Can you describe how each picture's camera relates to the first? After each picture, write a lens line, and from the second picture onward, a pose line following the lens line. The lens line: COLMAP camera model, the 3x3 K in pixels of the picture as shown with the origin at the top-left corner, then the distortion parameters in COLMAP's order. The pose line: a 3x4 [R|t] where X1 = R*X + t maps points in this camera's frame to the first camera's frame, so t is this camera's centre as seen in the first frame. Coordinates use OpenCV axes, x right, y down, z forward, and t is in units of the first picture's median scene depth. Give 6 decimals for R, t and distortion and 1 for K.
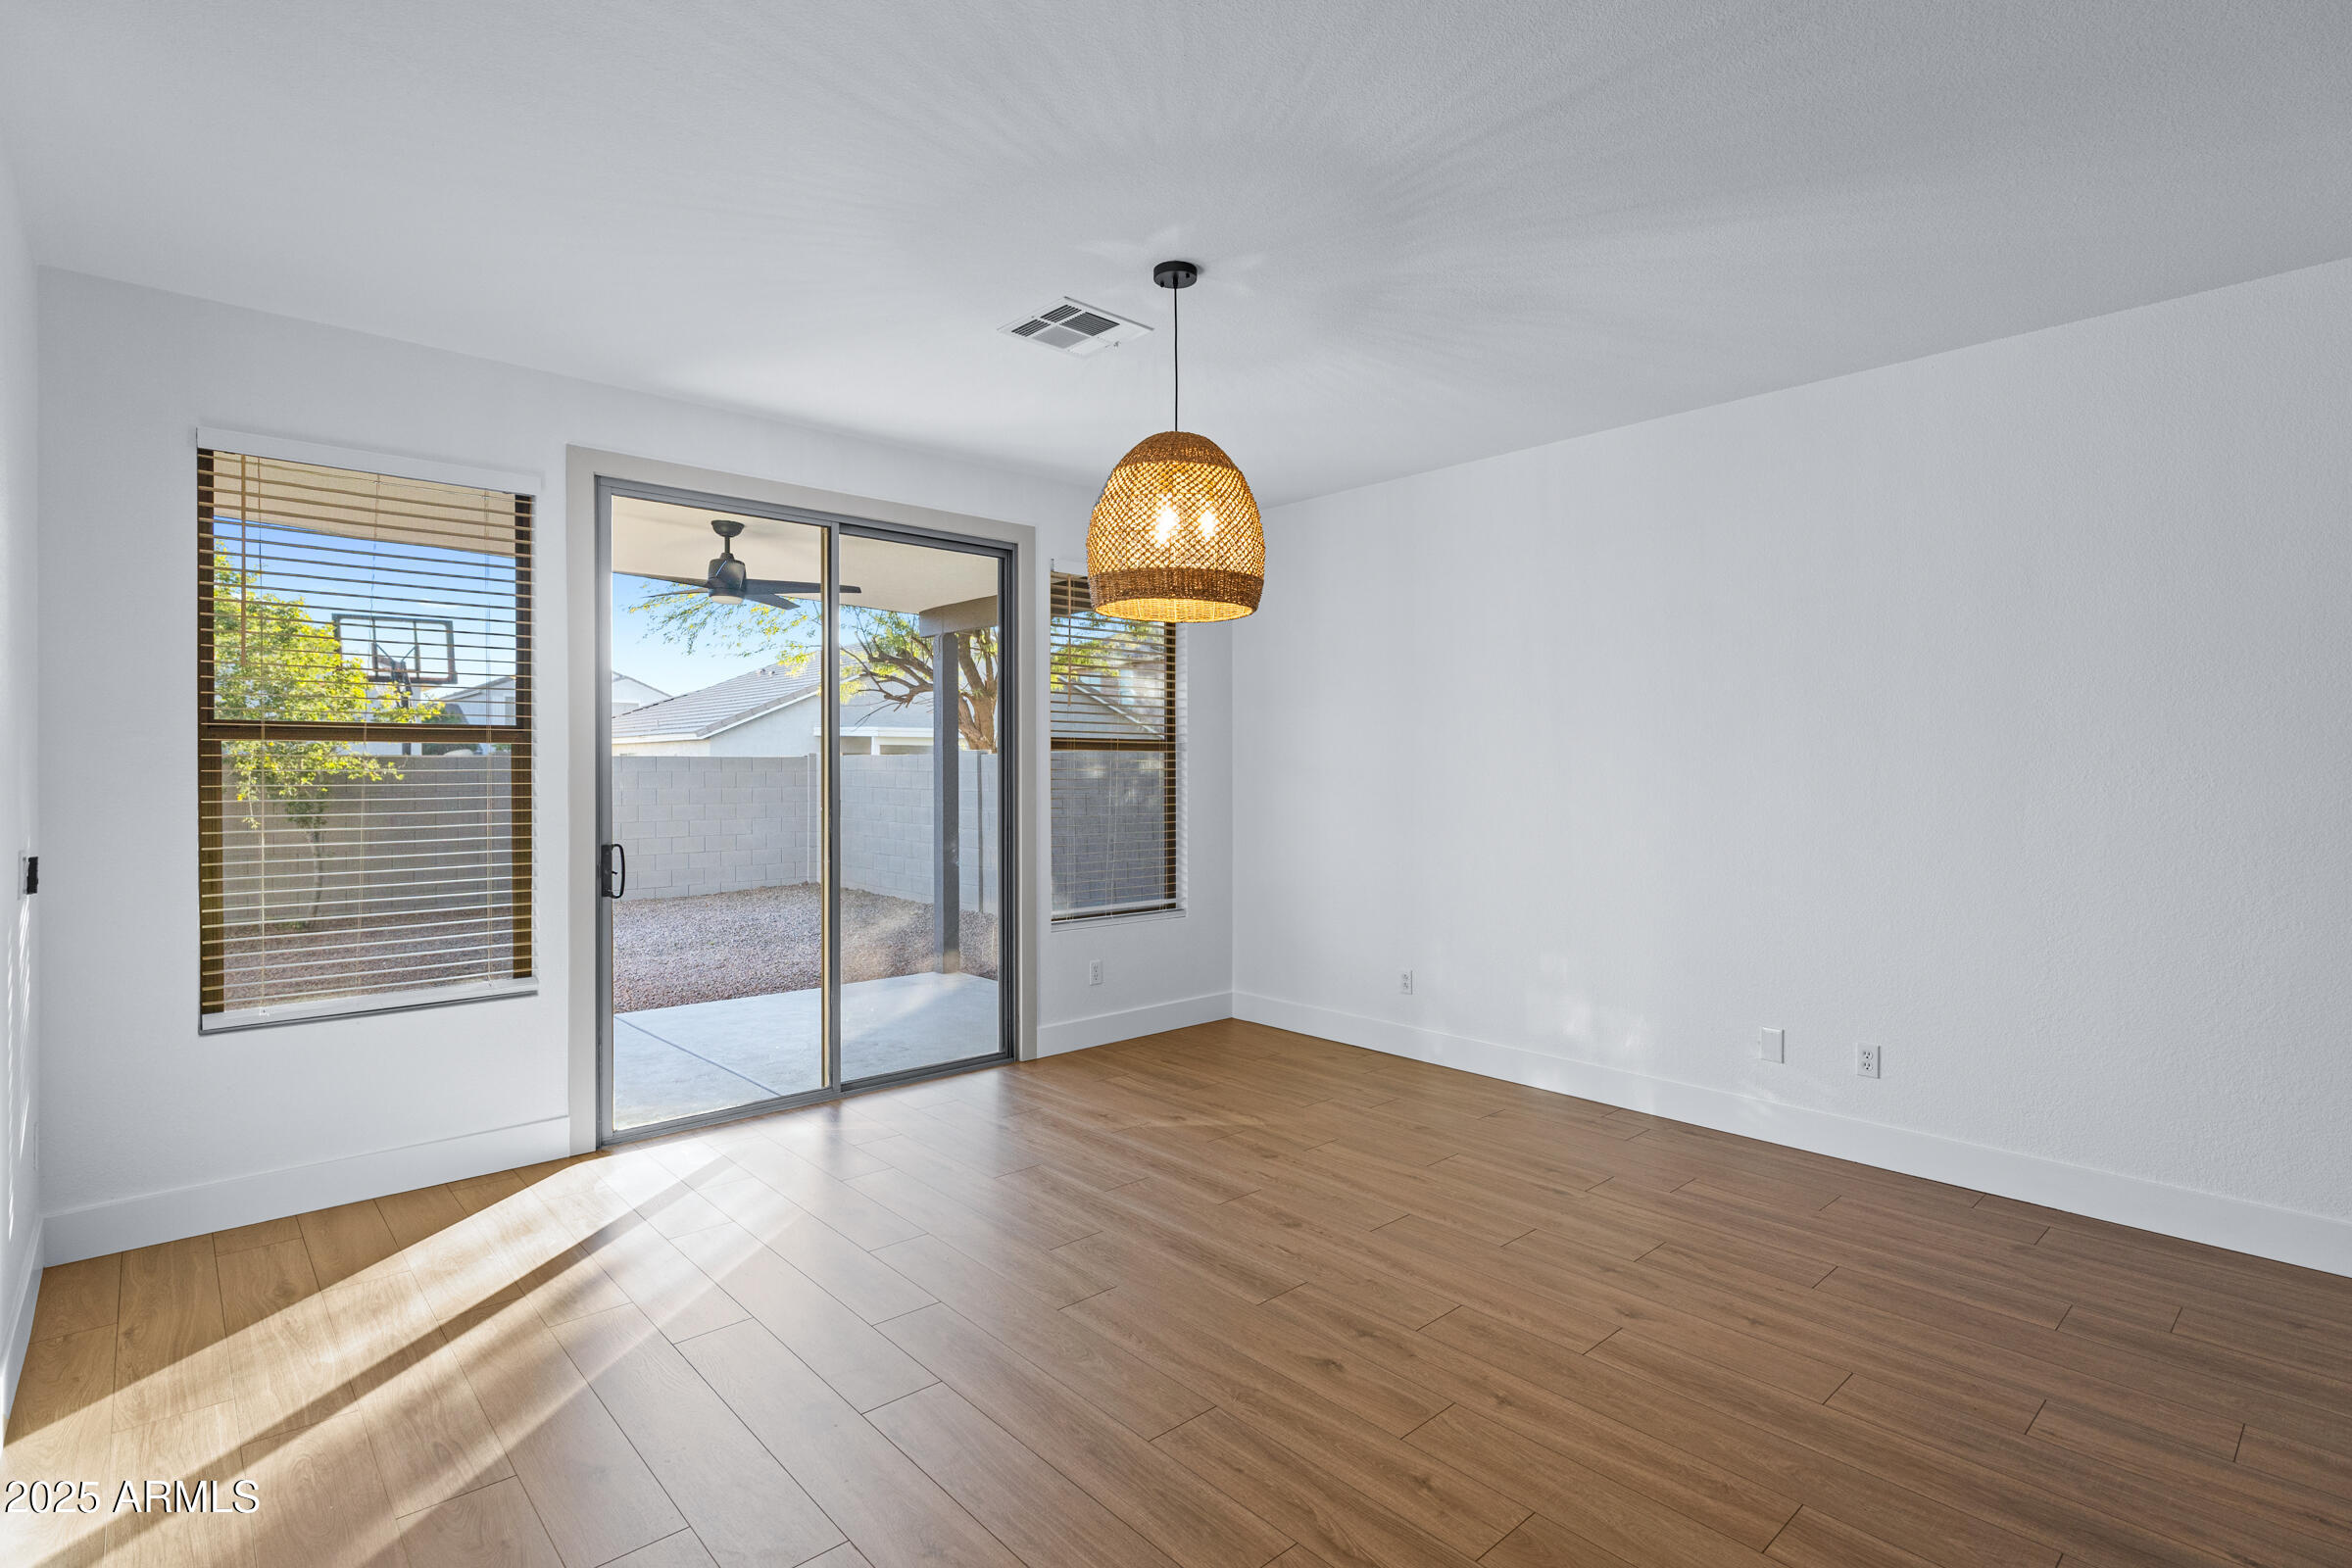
lens RADIAL K [[1118.3, 0, 1176.0], [0, 1118.3, 784.0], [0, 0, 1]] dist [0.000087, -0.000064]
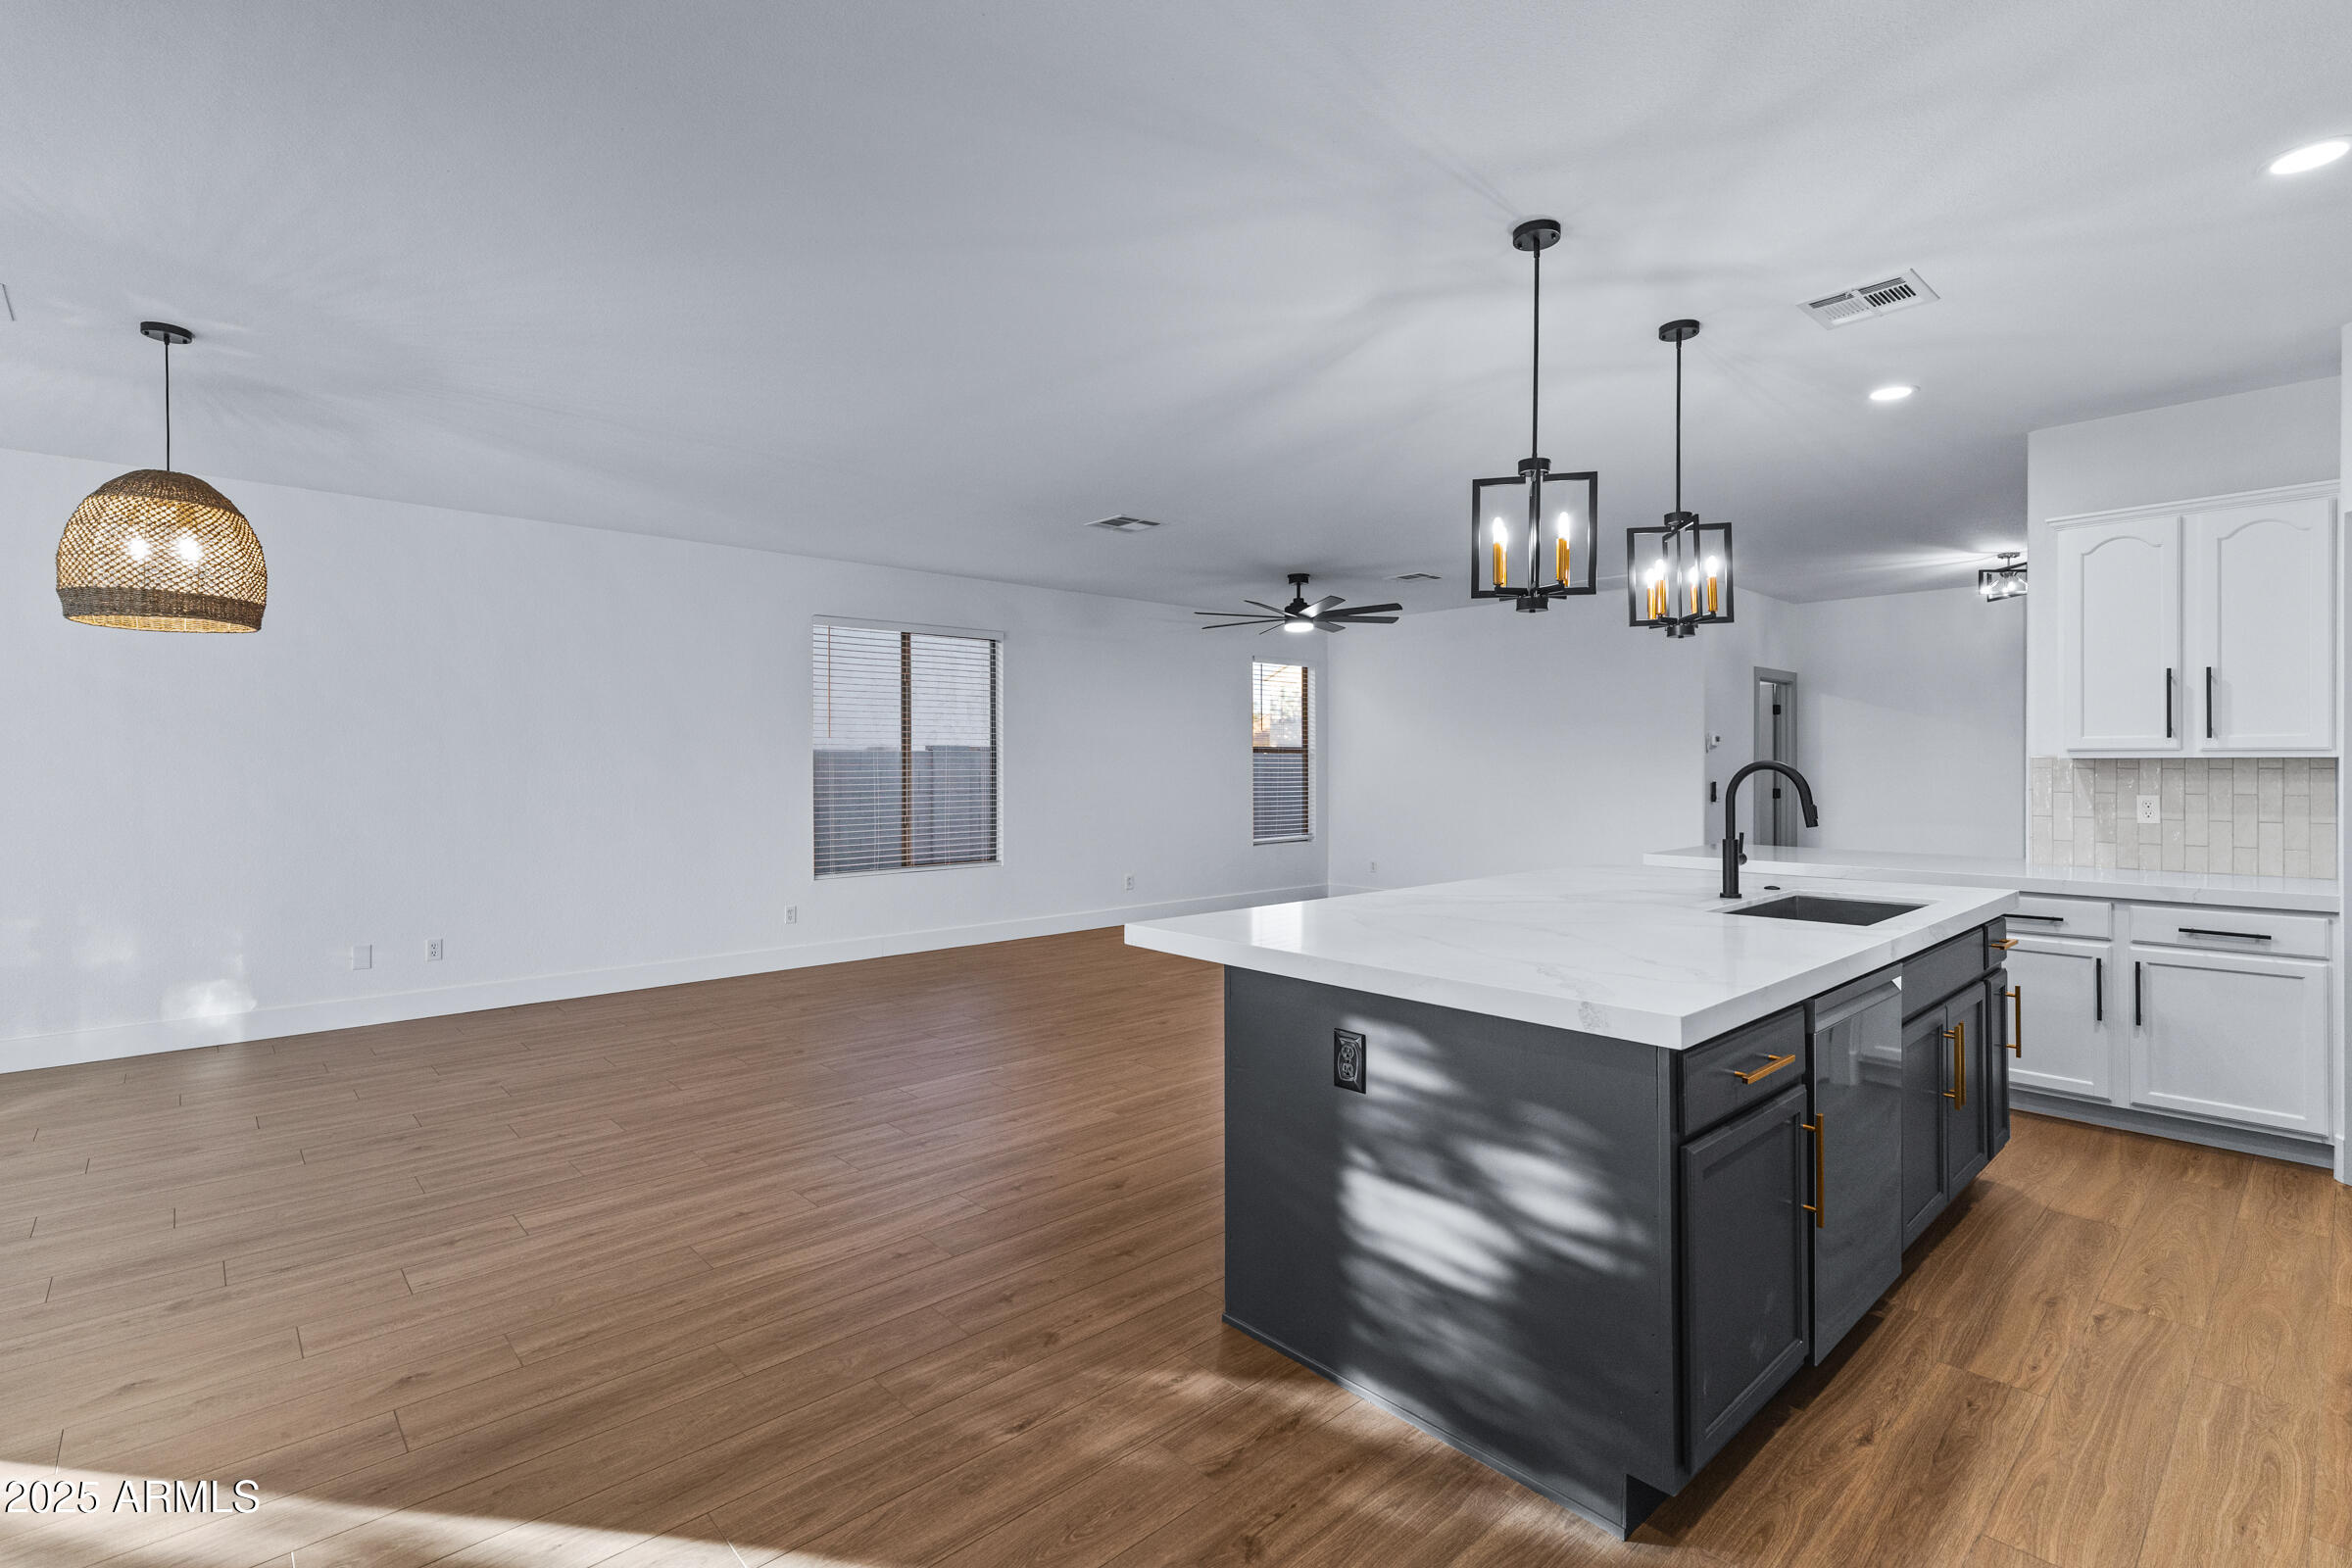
lens RADIAL K [[1094.5, 0, 1176.0], [0, 1094.5, 784.0], [0, 0, 1]] dist [0.000182, -0.000002]
pose [[0.008032, -0.023906, 0.999682, -1.148325], [0.022666, 0.999462, 0.023719, 0.009604], [-0.999711, 0.022468, 0.008570, -0.045640]]
